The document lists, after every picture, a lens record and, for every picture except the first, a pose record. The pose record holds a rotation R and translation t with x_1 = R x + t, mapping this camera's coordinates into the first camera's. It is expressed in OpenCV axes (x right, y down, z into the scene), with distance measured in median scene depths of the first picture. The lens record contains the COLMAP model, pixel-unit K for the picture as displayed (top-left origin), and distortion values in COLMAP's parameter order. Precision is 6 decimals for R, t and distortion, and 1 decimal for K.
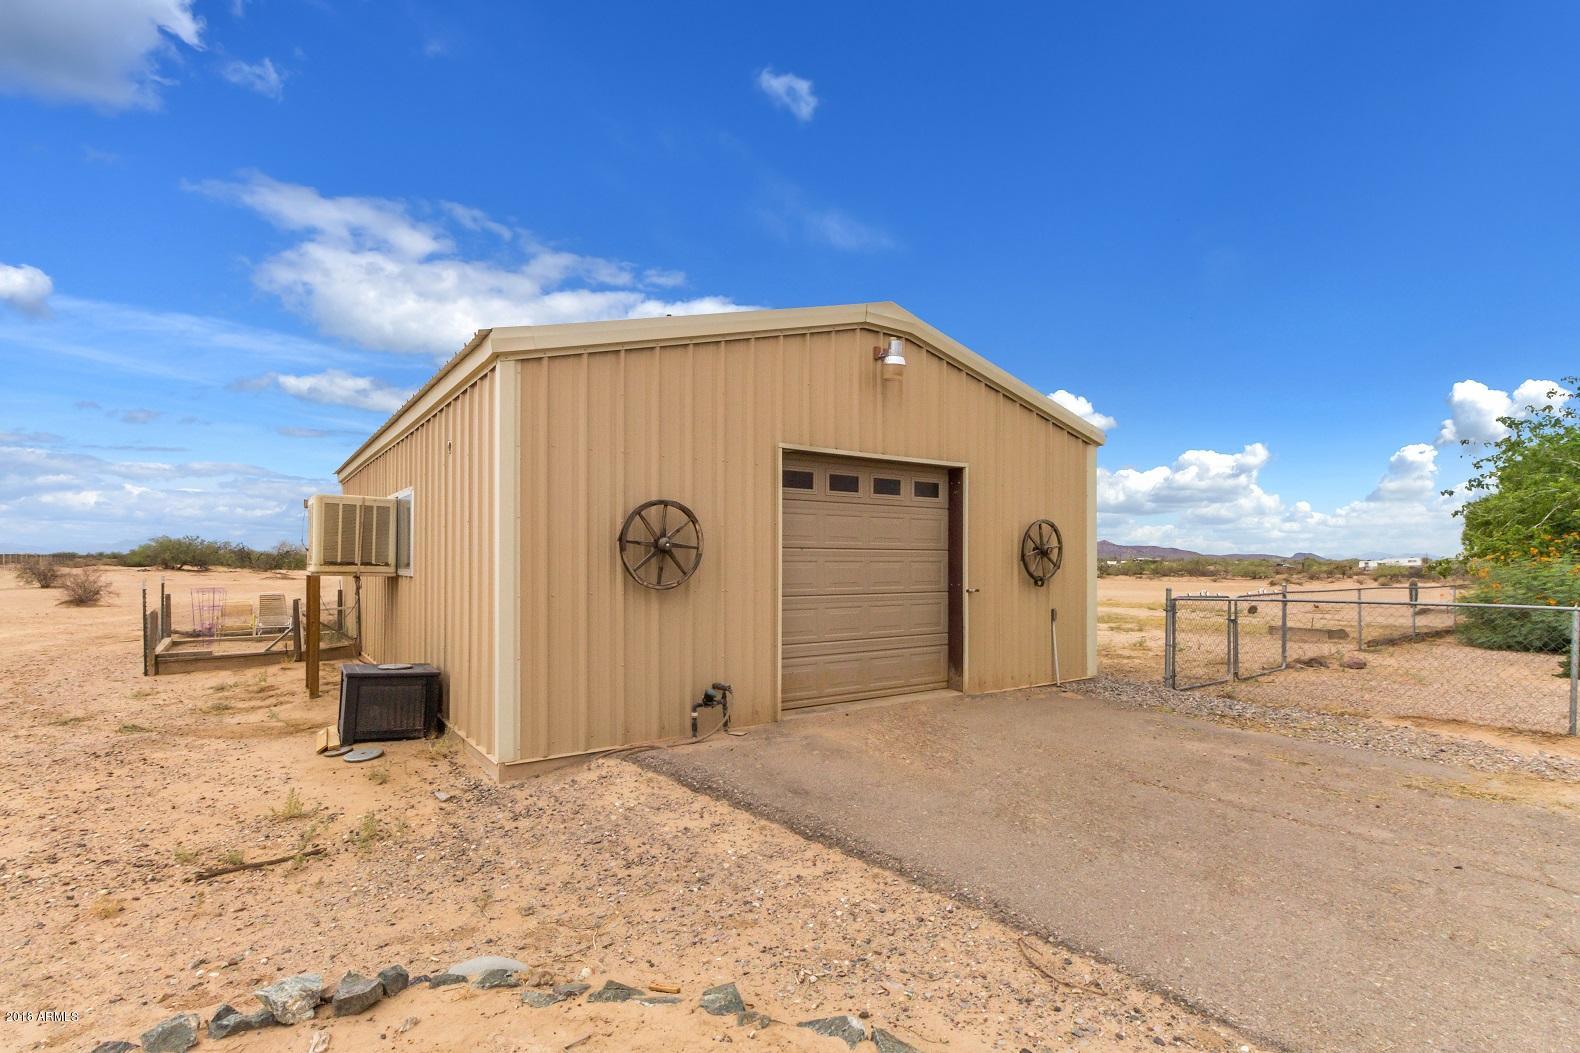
lens RADIAL K [[745.3, 0, 840.0], [0, 745.3, 532.4], [0, 0, 1]] dist [-0.000313, 0.001334]
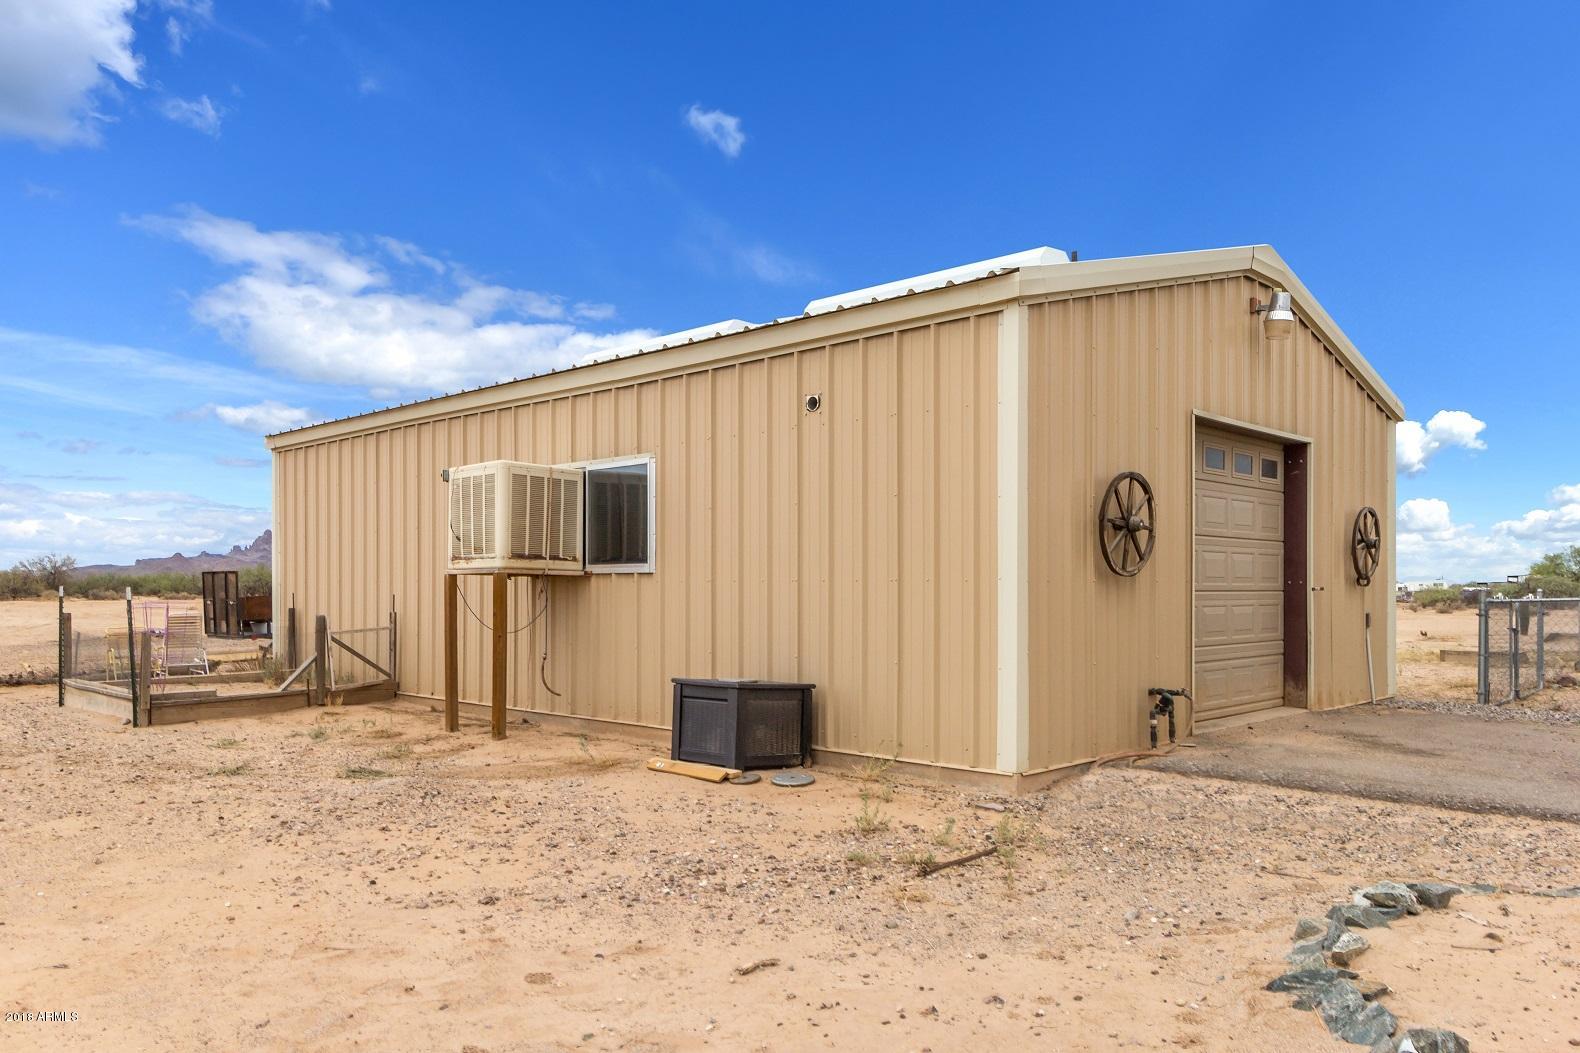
lens RADIAL K [[1160.4, 0, 790.2], [0, 1160.4, 564.2], [0, 0, 1]] dist [0.014287, 0.005056]
pose [[0.980737, 0.001516, 0.195325, -0.819275], [-0.003790, 0.999929, 0.011267, 0.045329], [-0.195294, -0.011790, 0.980674, -0.221332]]
